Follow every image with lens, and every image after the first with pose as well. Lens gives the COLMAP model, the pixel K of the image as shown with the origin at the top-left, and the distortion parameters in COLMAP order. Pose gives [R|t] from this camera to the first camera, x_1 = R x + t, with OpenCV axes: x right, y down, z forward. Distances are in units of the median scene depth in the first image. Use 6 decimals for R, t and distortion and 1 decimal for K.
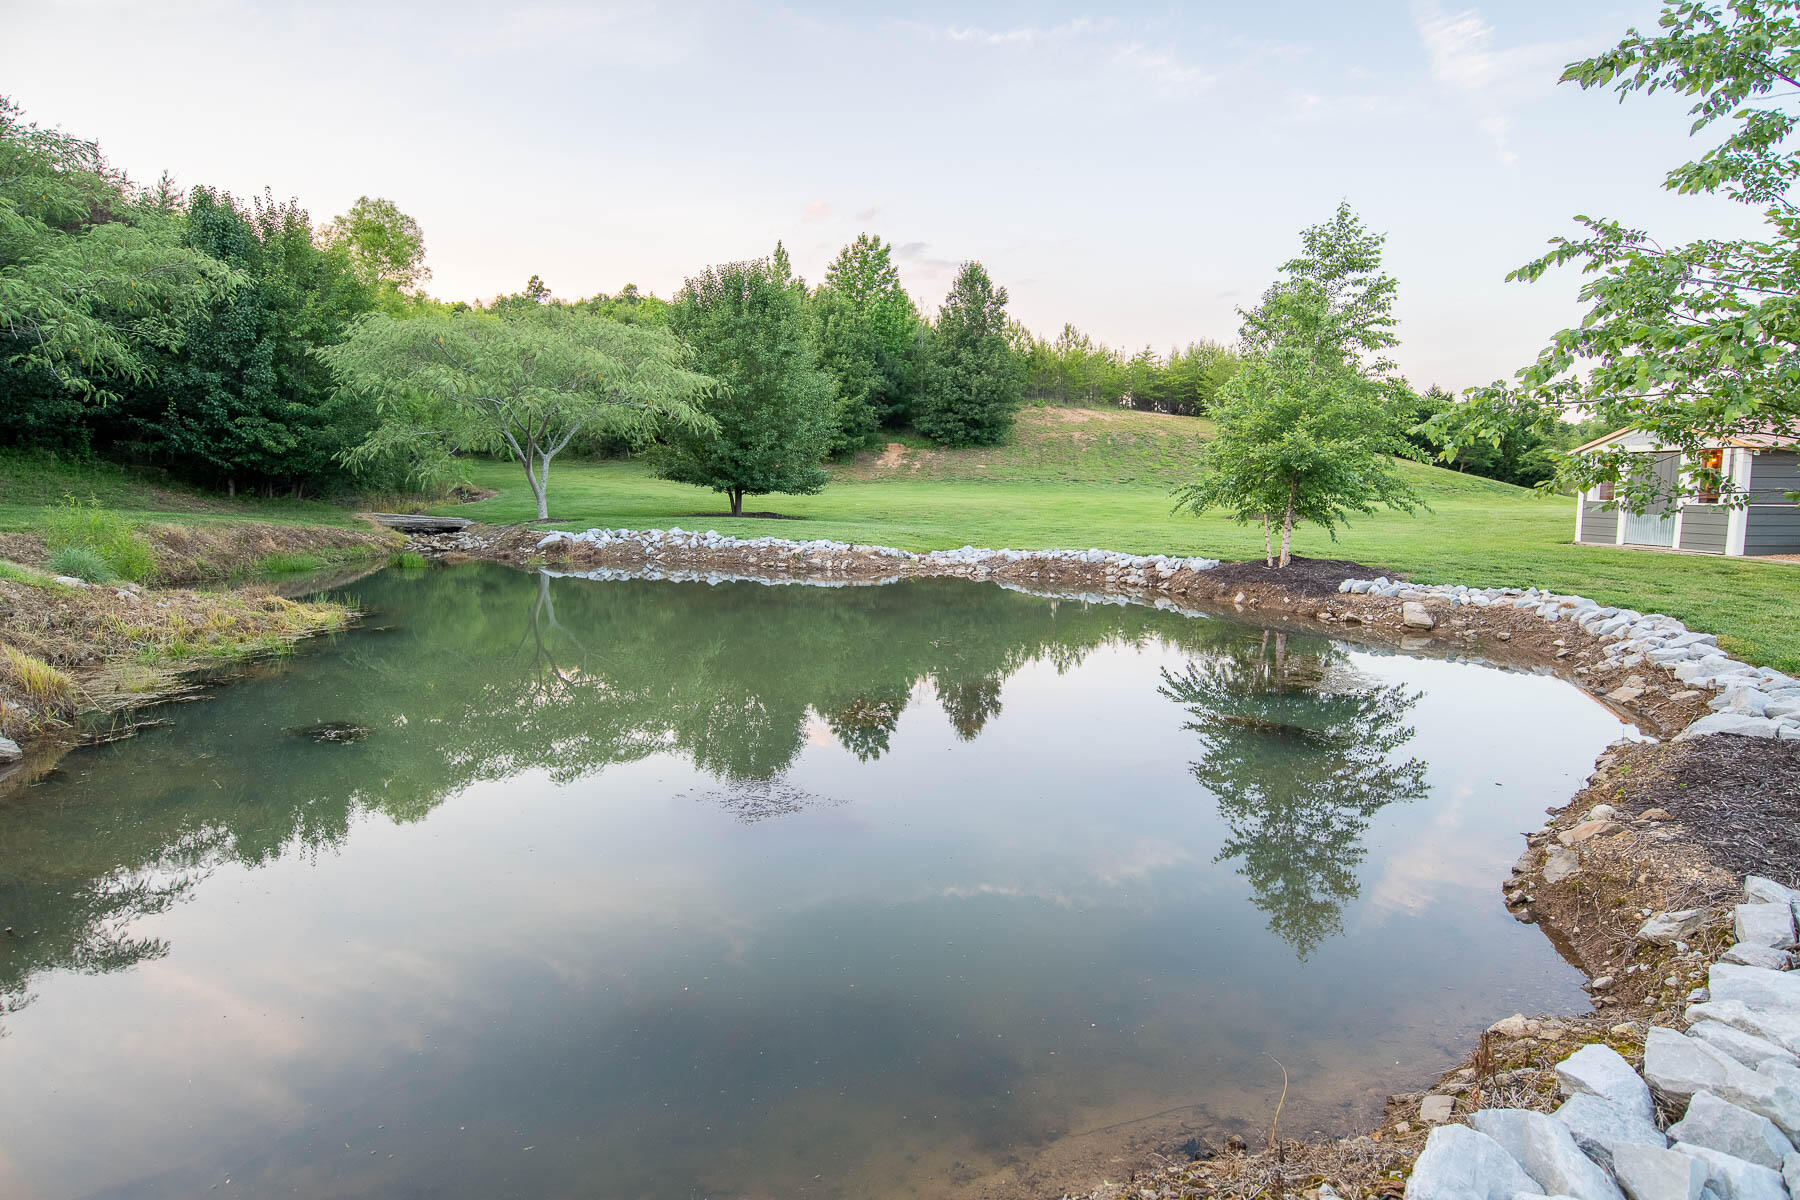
lens RADIAL K [[926.3, 0, 906.0], [0, 926.3, 584.0], [0, 0, 1]] dist [-0.072328, 0.029309]
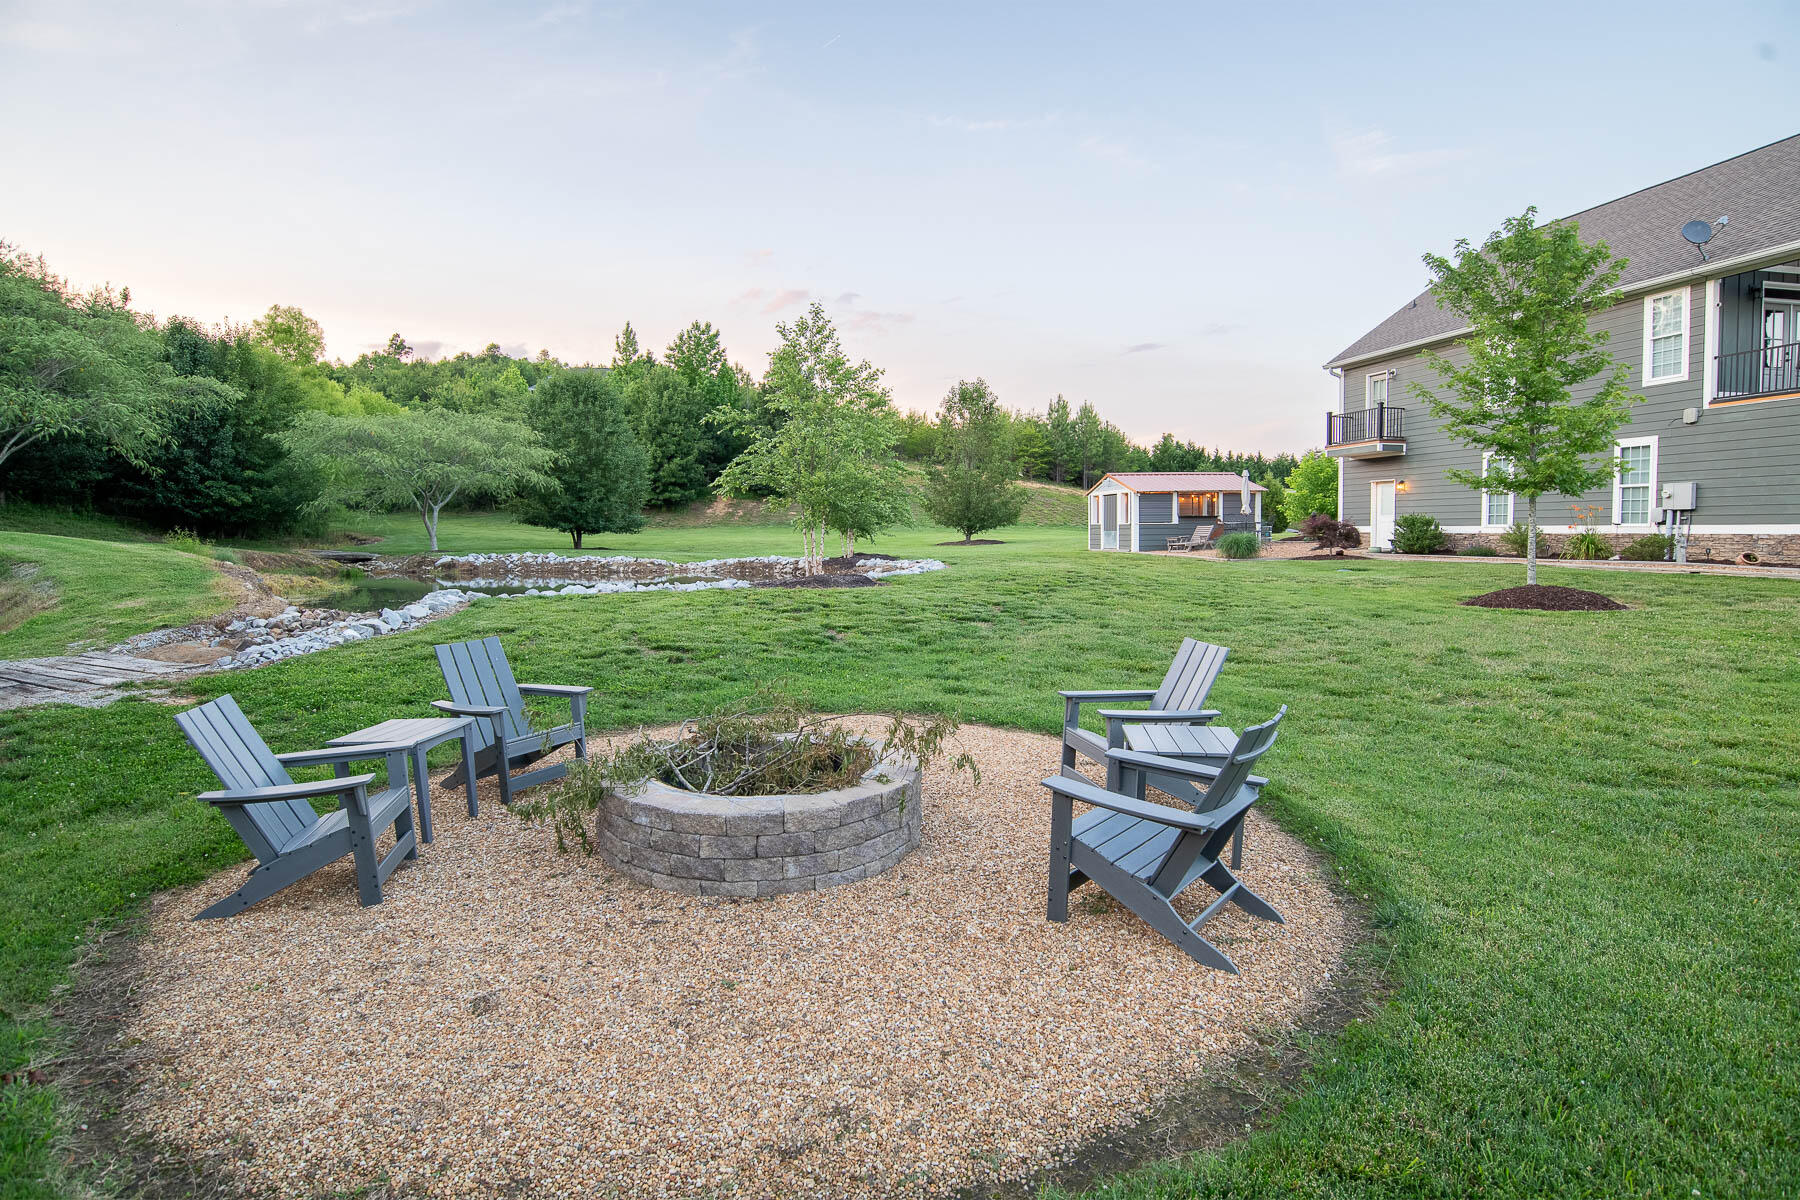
lens RADIAL K [[926.3, 0, 906.0], [0, 926.3, 584.0], [0, 0, 1]] dist [-0.072328, 0.029309]
pose [[0.990936, -0.020838, 0.132711, 0.128826], [0.027888, 0.998284, -0.051488, 0.066224], [-0.131411, 0.054722, 0.989816, -0.446438]]
